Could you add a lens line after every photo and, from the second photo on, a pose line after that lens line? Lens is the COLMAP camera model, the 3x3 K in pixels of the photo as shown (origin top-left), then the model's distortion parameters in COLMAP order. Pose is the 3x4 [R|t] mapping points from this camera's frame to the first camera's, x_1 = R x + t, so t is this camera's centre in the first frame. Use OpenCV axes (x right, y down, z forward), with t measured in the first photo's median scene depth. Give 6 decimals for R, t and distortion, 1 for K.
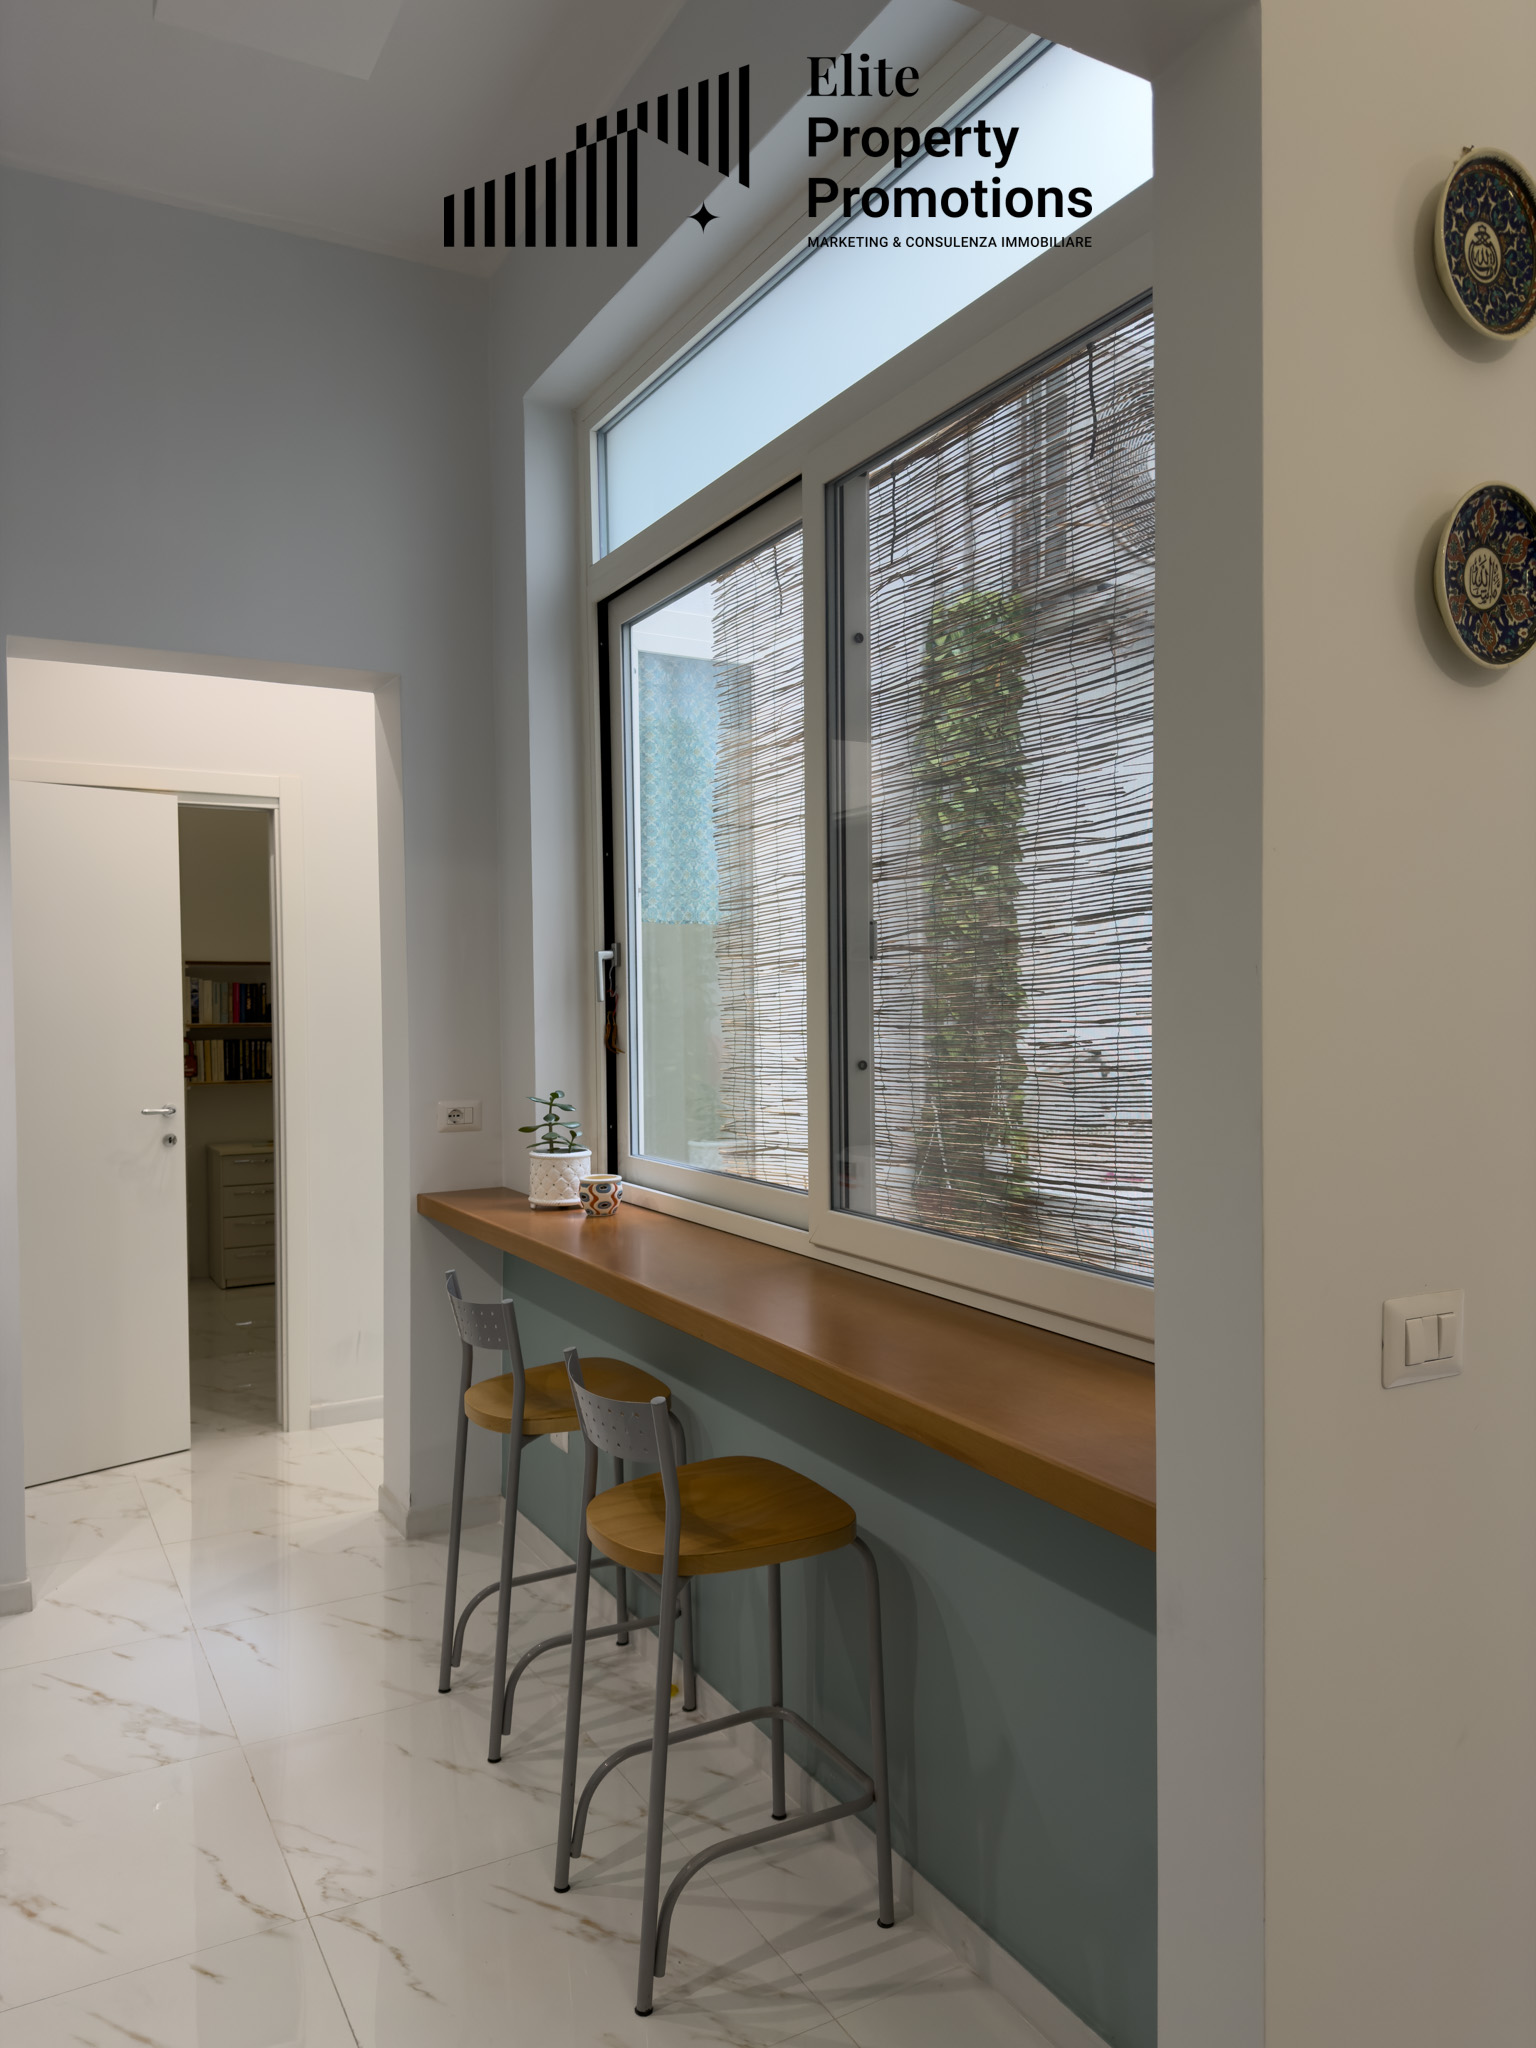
lens RADIAL K [[1424.8, 0, 765.7], [0, 1424.8, 1045.5], [0, 0, 1]] dist [0.028358, -0.023341]
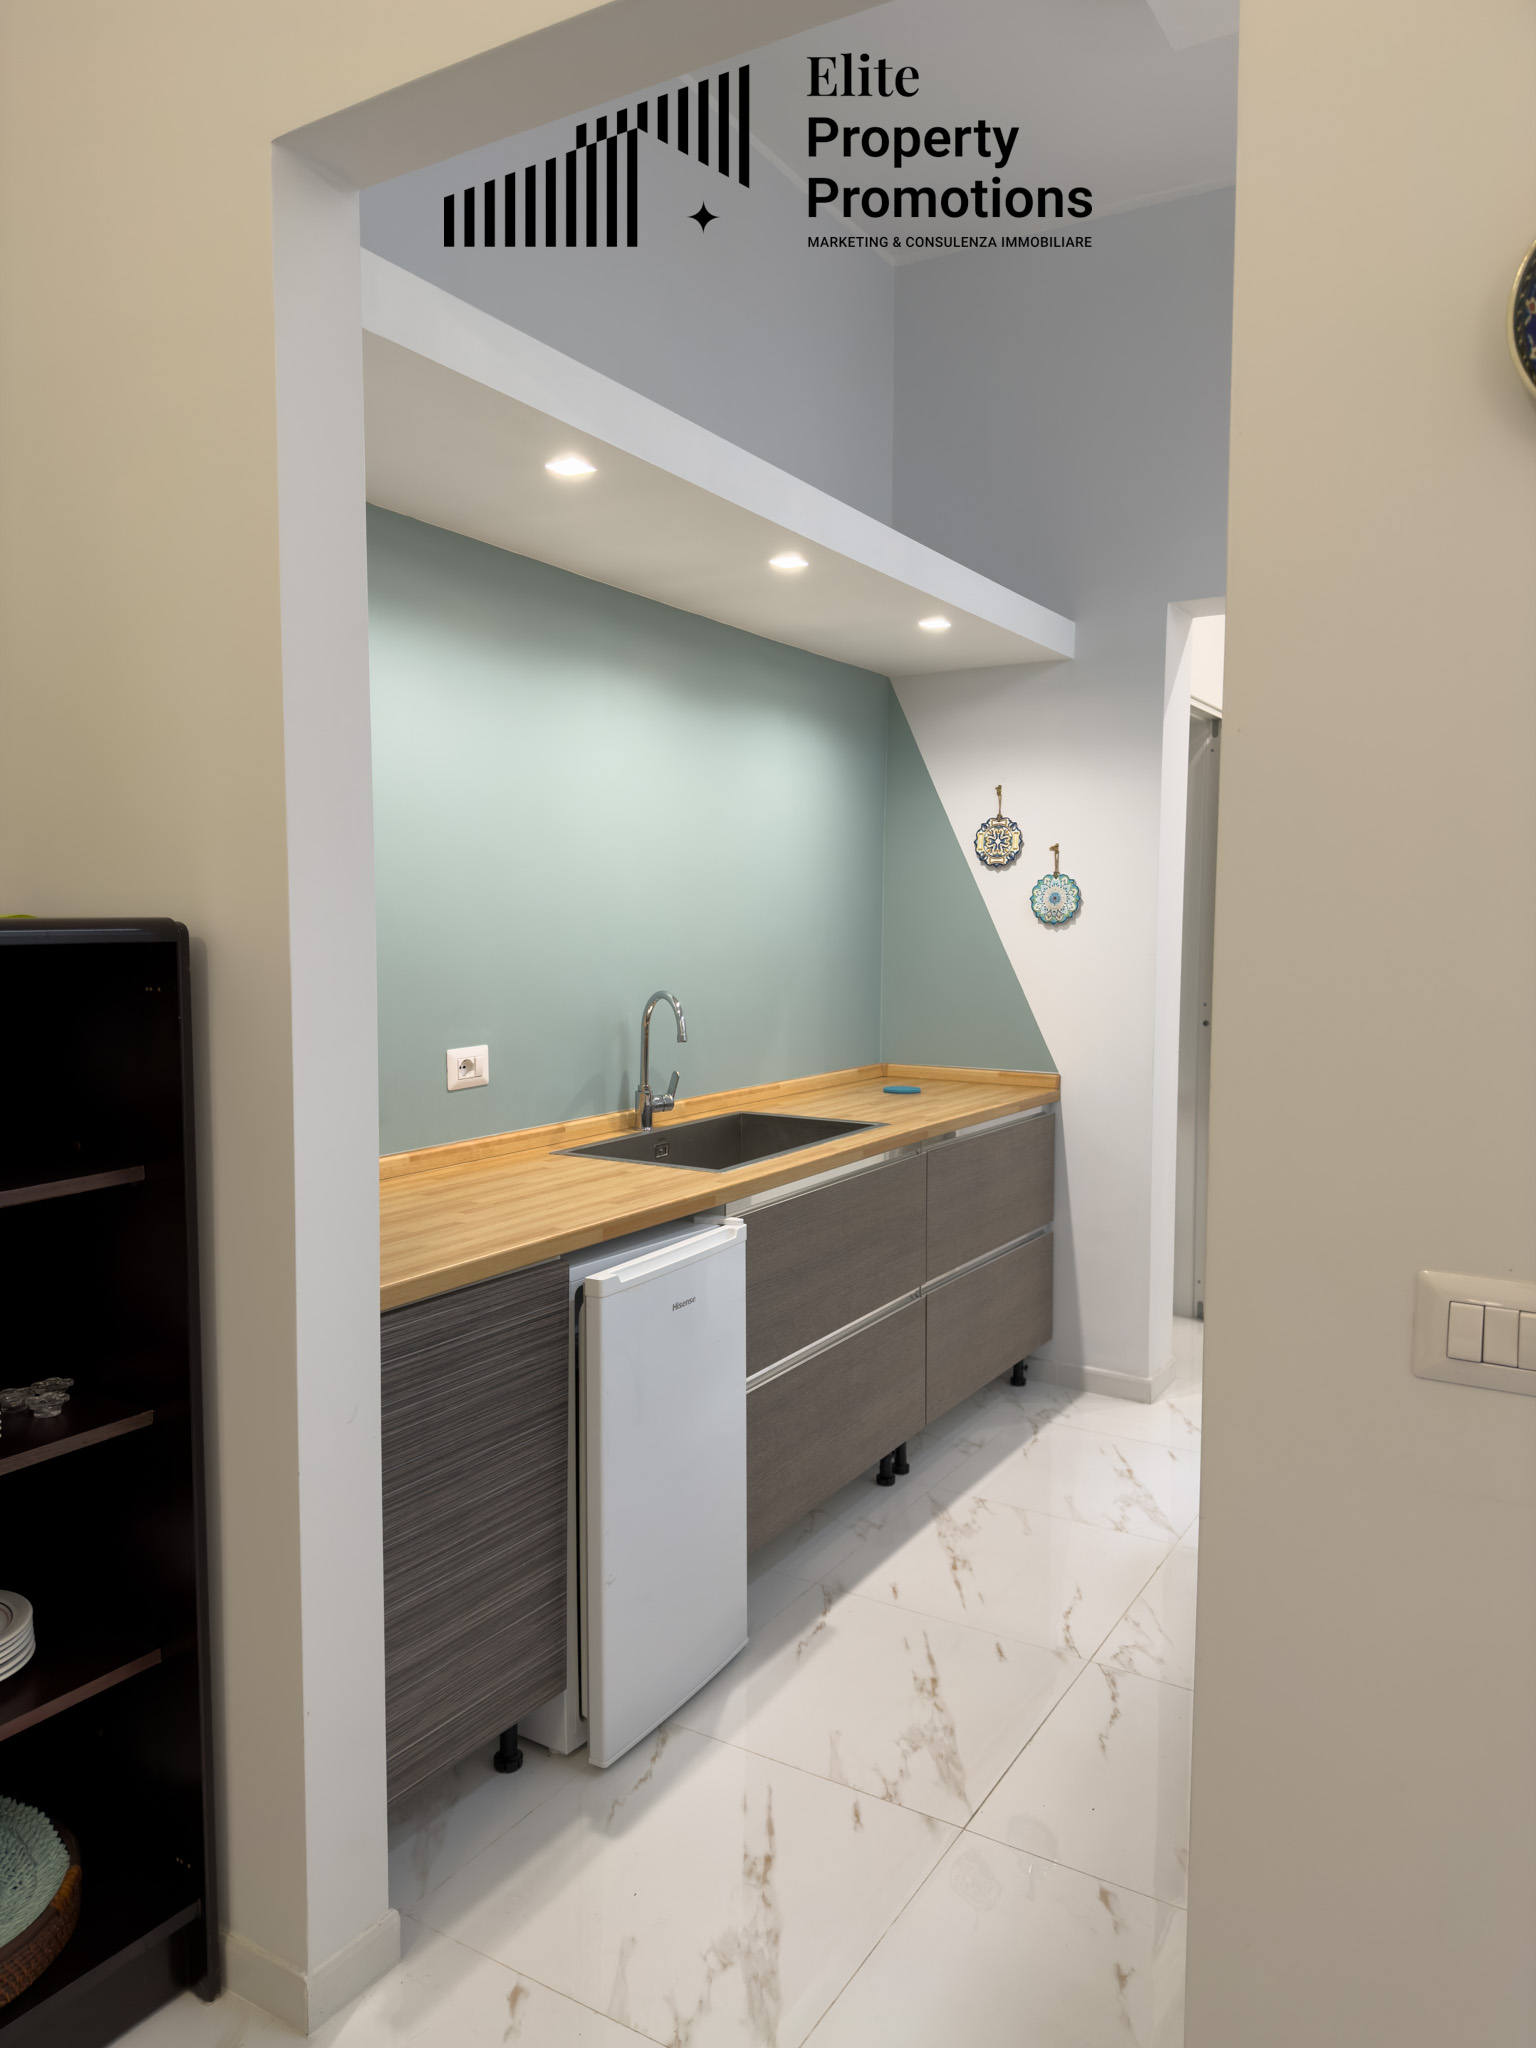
lens RADIAL K [[1424.8, 0, 758.5], [0, 1424.8, 1029.2], [0, 0, 1]] dist [0.028358, -0.023341]
pose [[0.477842, 0.073294, -0.875383, 0.560780], [-0.031693, 0.997303, 0.066201, -0.000598], [0.877874, -0.003890, 0.478876, 0.165953]]
